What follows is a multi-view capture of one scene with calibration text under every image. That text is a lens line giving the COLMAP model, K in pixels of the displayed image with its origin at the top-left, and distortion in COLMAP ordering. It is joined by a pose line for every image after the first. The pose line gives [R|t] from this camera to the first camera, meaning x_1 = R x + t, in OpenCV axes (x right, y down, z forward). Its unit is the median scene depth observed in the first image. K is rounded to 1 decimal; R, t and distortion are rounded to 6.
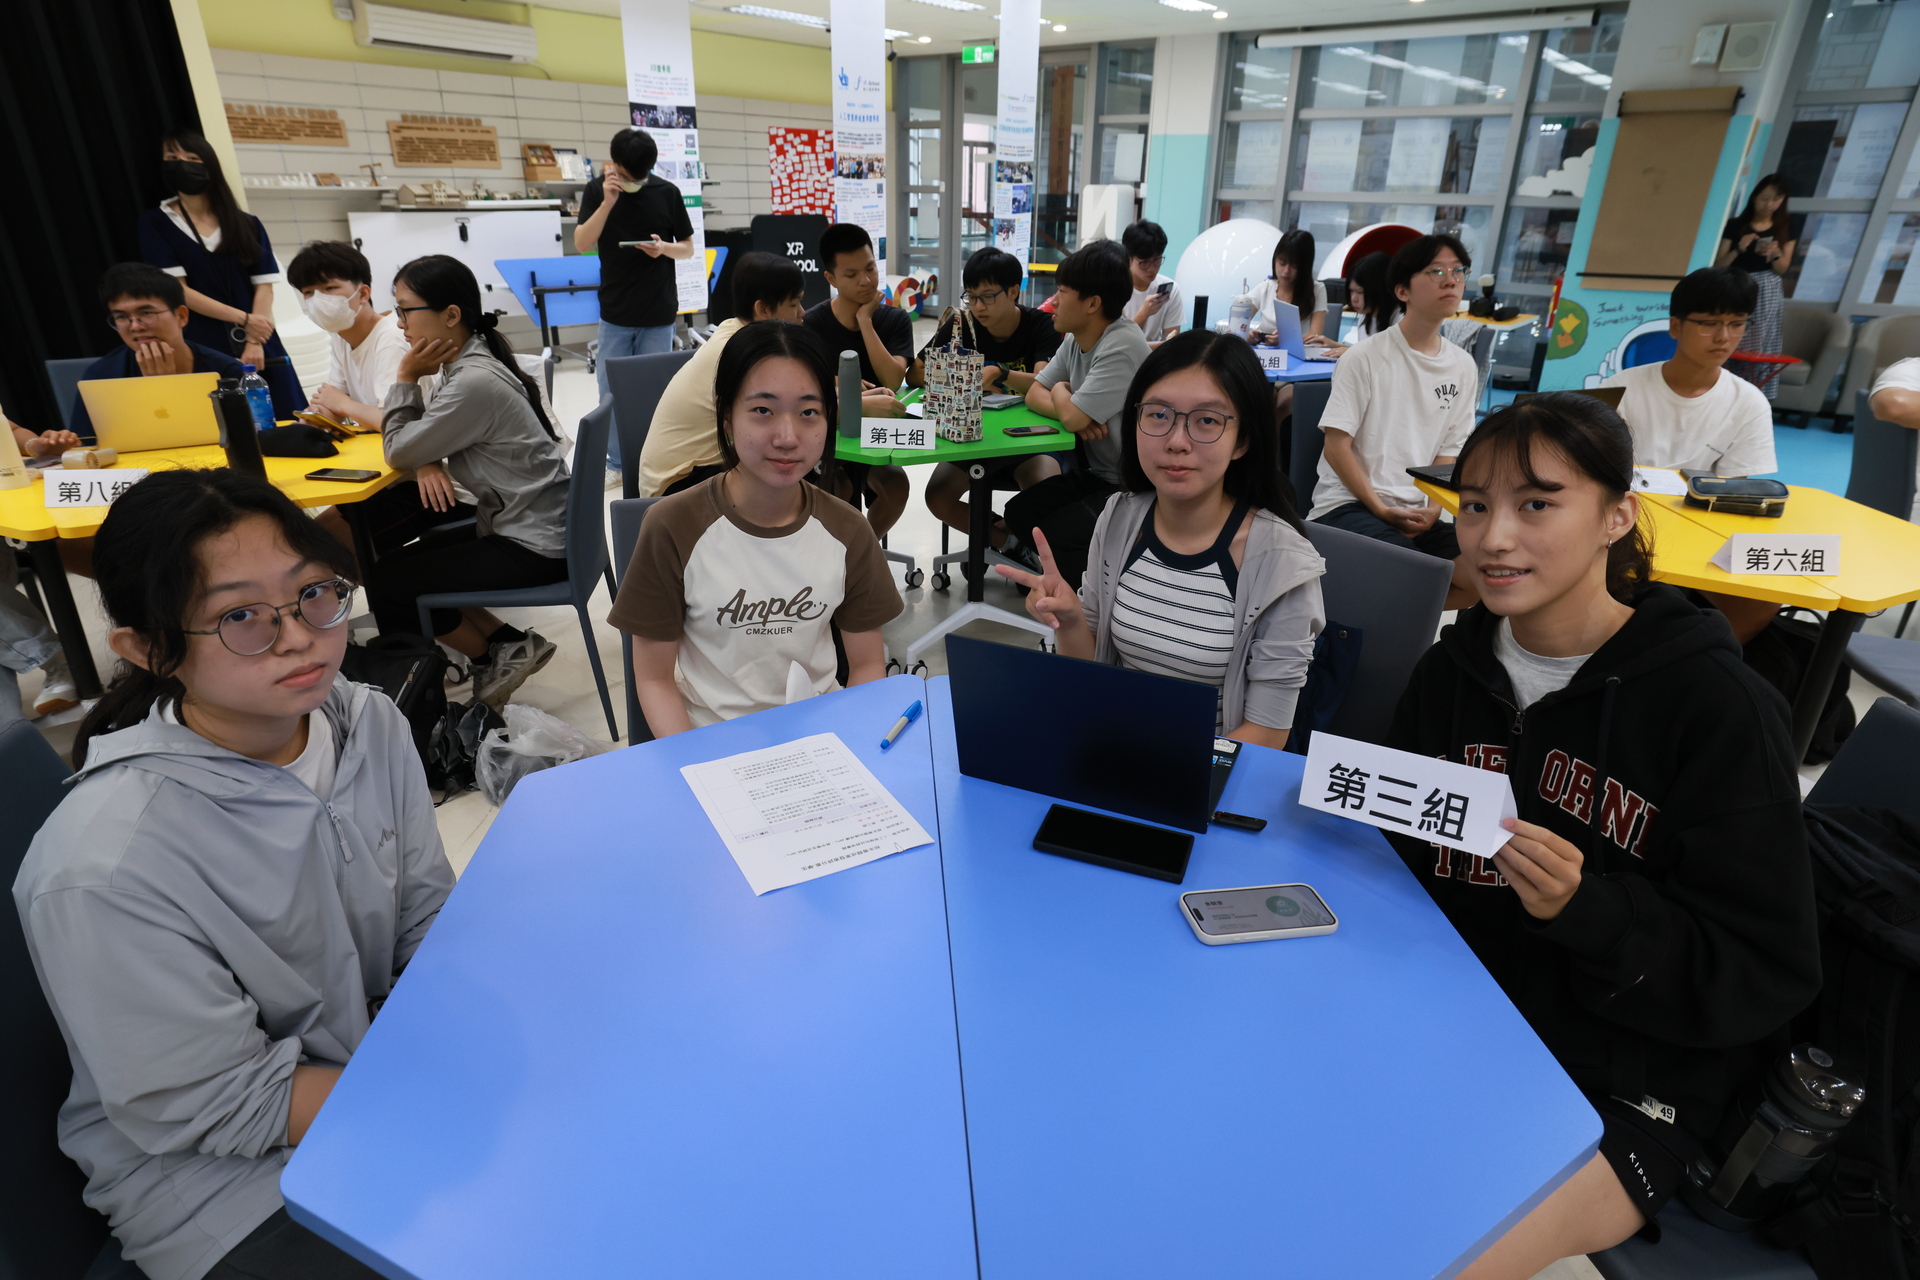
lens RADIAL K [[1065.9, 0, 959.6], [0, 1065.9, 647.1], [0, 0, 1]] dist [-0.036494, 0.034769]
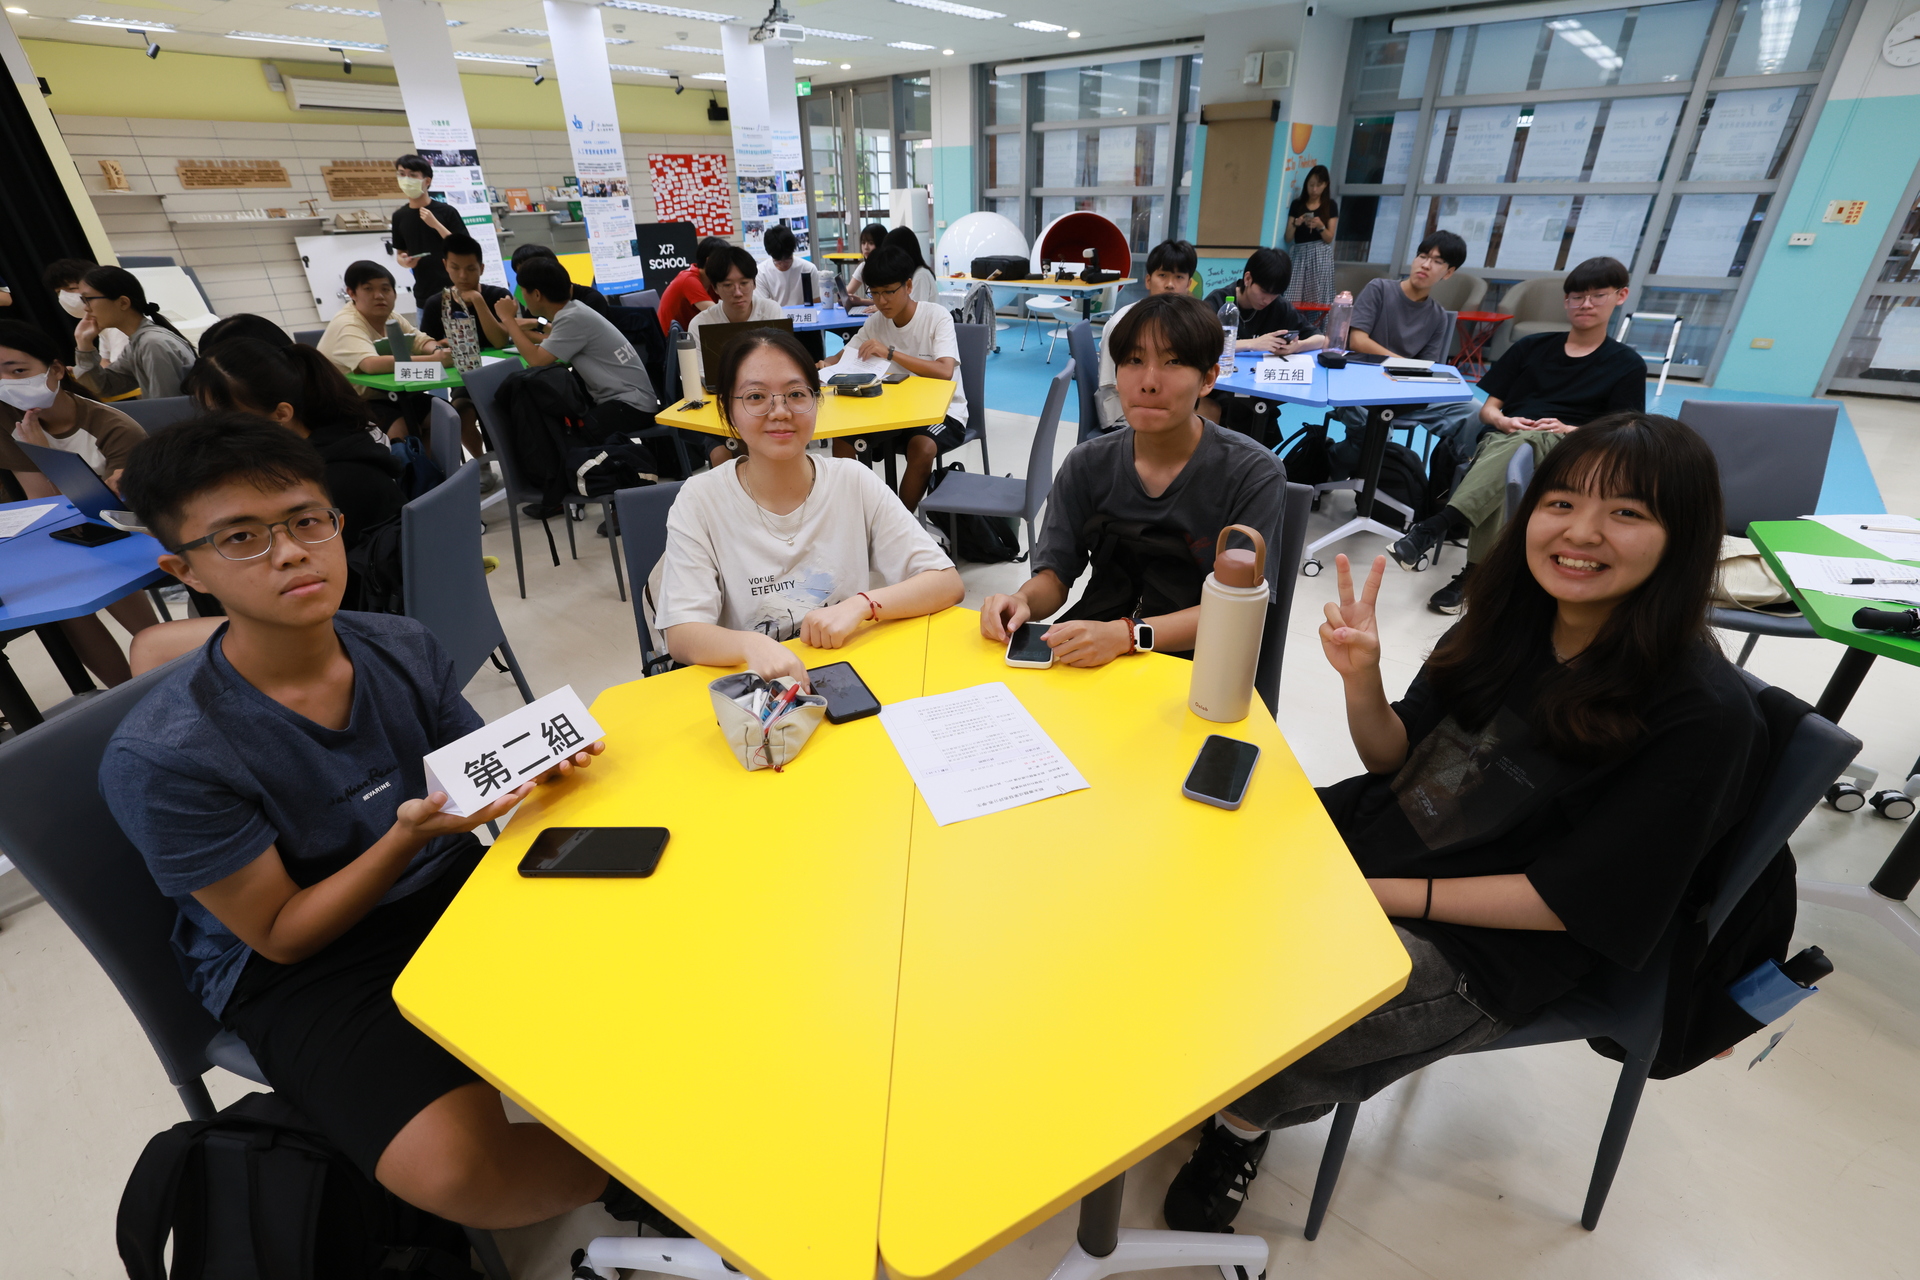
lens RADIAL K [[857.7, 0, 962.7], [0, 857.7, 646.8], [0, 0, 1]] dist [-0.043083, 0.018345]
pose [[0.999253, -0.020242, -0.032928, 0.282641], [0.022946, 0.996207, 0.083939, 0.043911], [0.031104, -0.084632, 0.995927, -0.094781]]
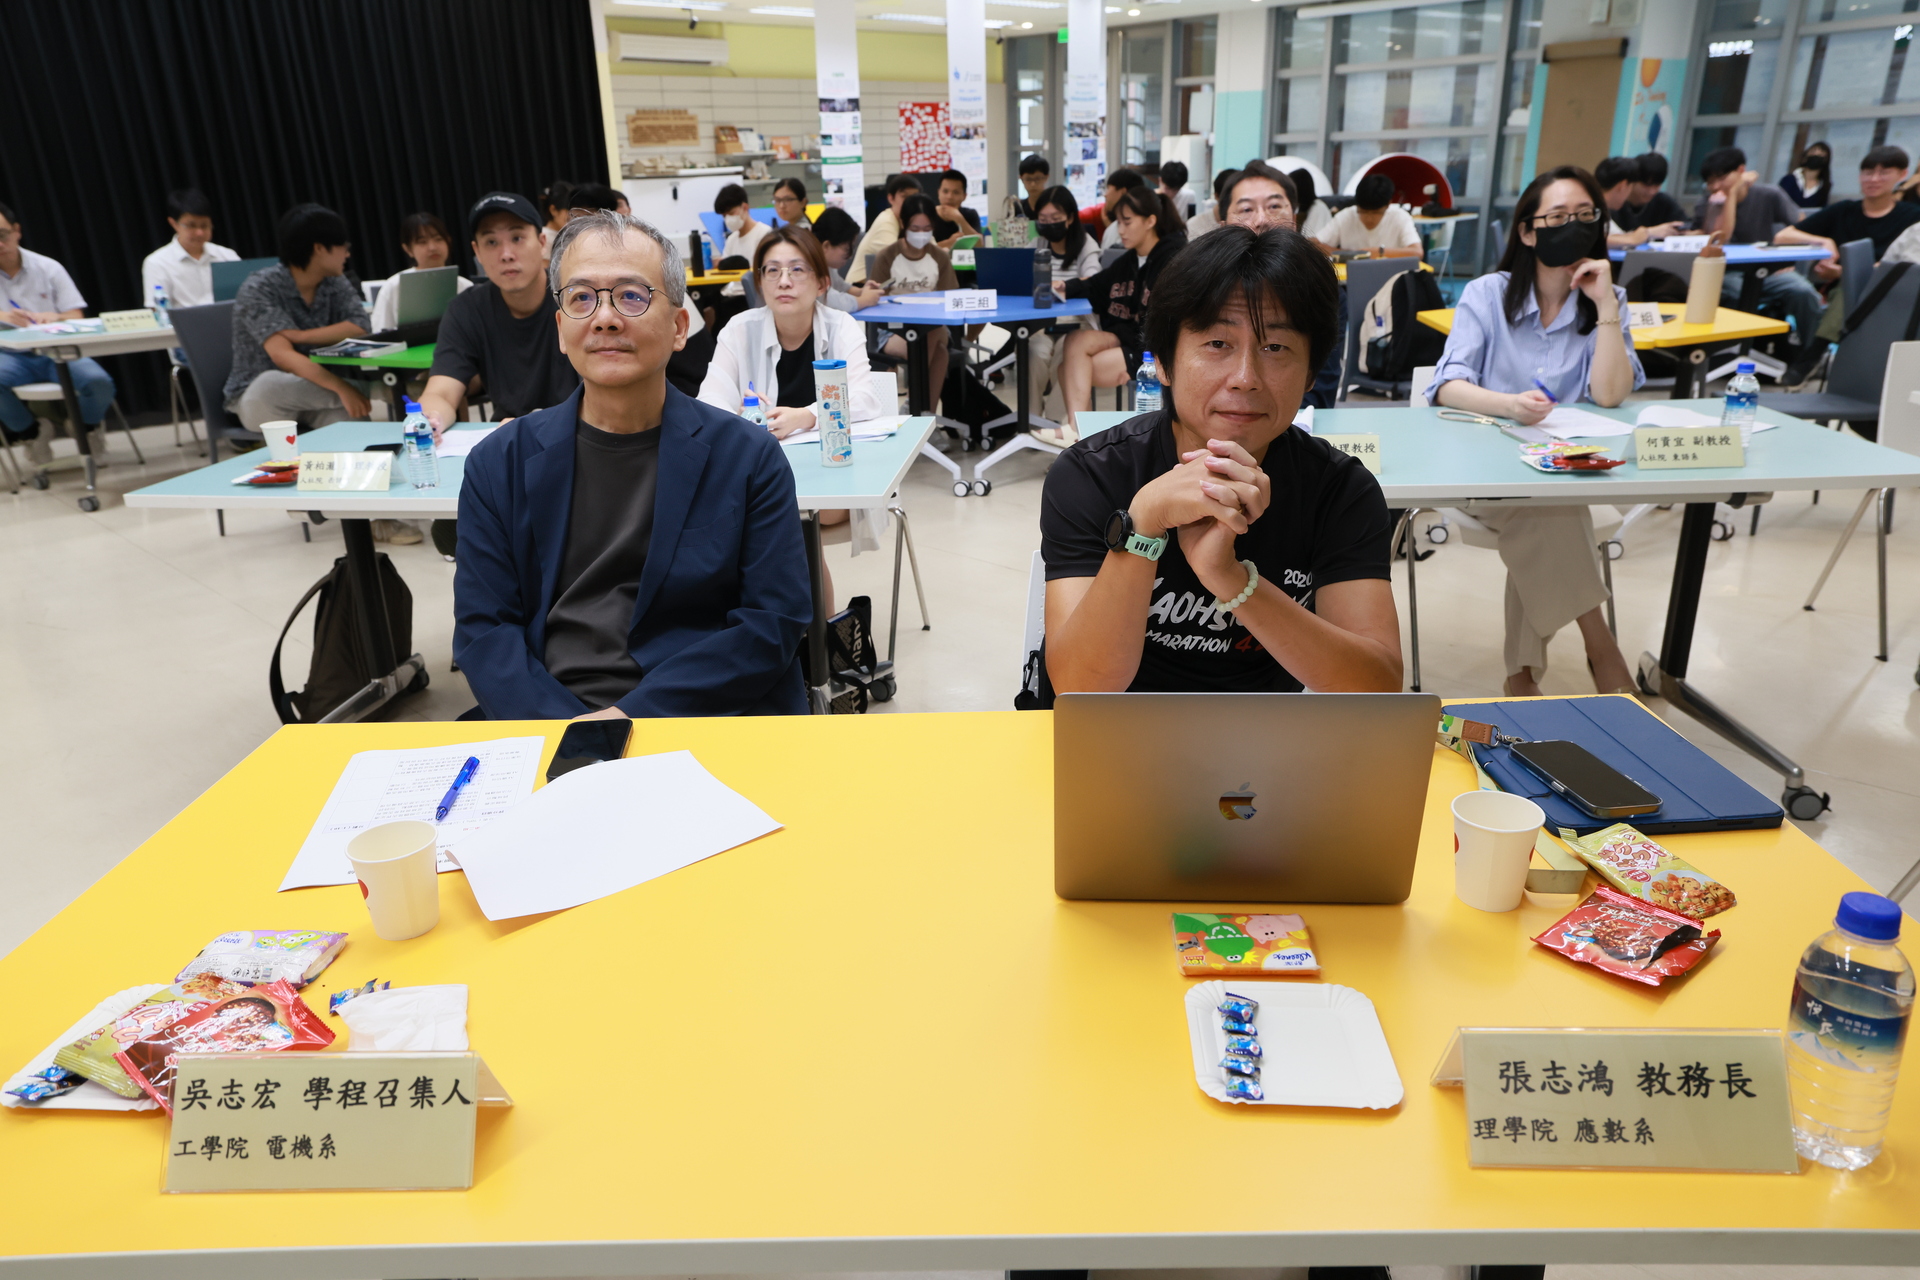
lens RADIAL K [[1304.5, 0, 961.6], [0, 1304.5, 627.6], [0, 0, 1]] dist [-0.012995, 0.052226]
pose [[0.993472, -0.006209, -0.113910, 0.070012], [-0.000657, 0.998190, -0.060138, 0.242342], [0.114077, 0.059821, 0.991669, -0.533347]]
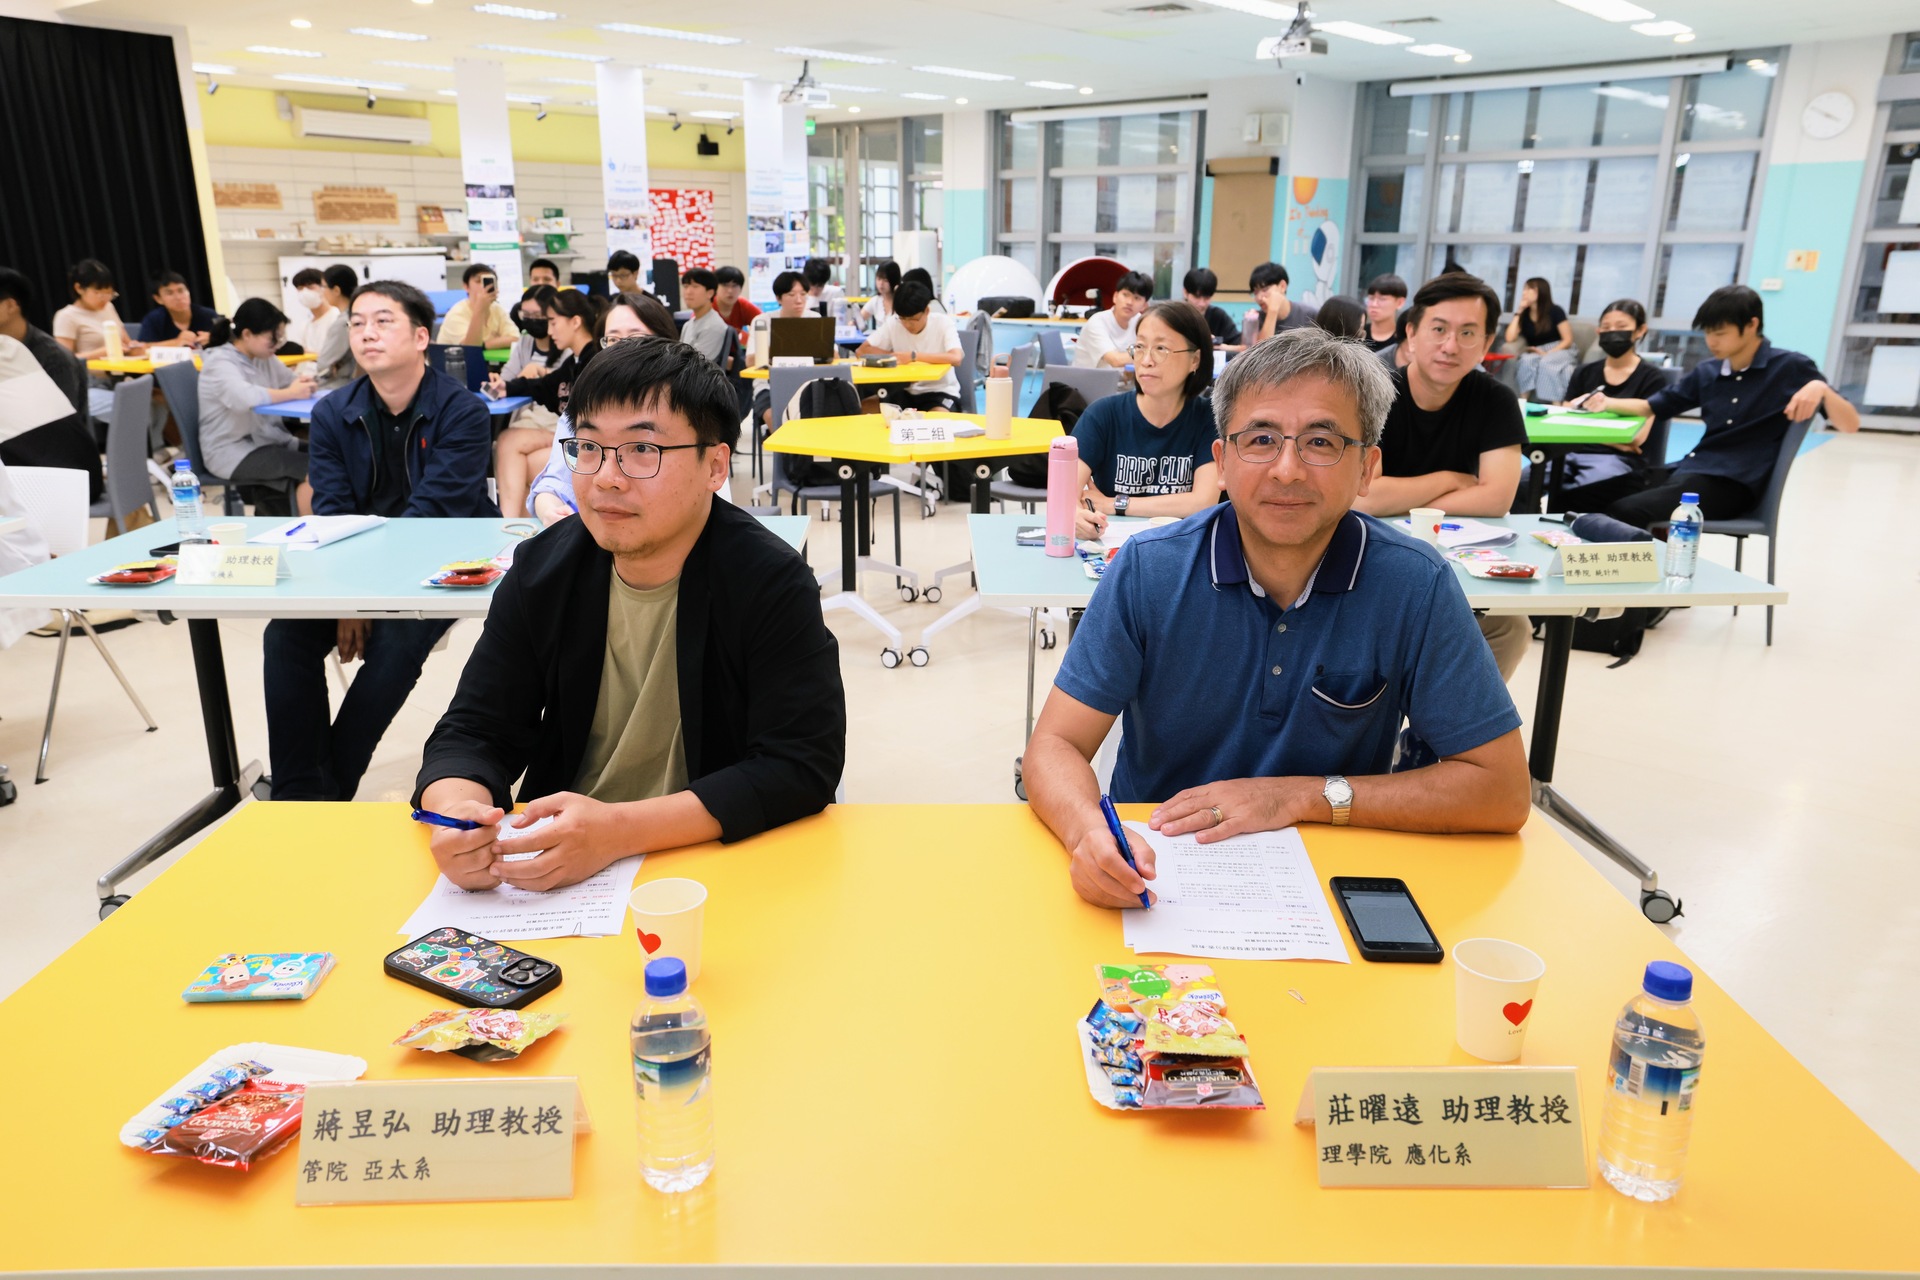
lens RADIAL K [[1356.0, 0, 954.6], [0, 1356.0, 634.9], [0, 0, 1]] dist [-0.008668, 0.052865]
pose [[0.998887, -0.000192, -0.047164, 0.313223], [-0.005634, 0.992345, -0.123371, 0.238213], [0.046827, 0.123500, 0.991239, -0.534233]]
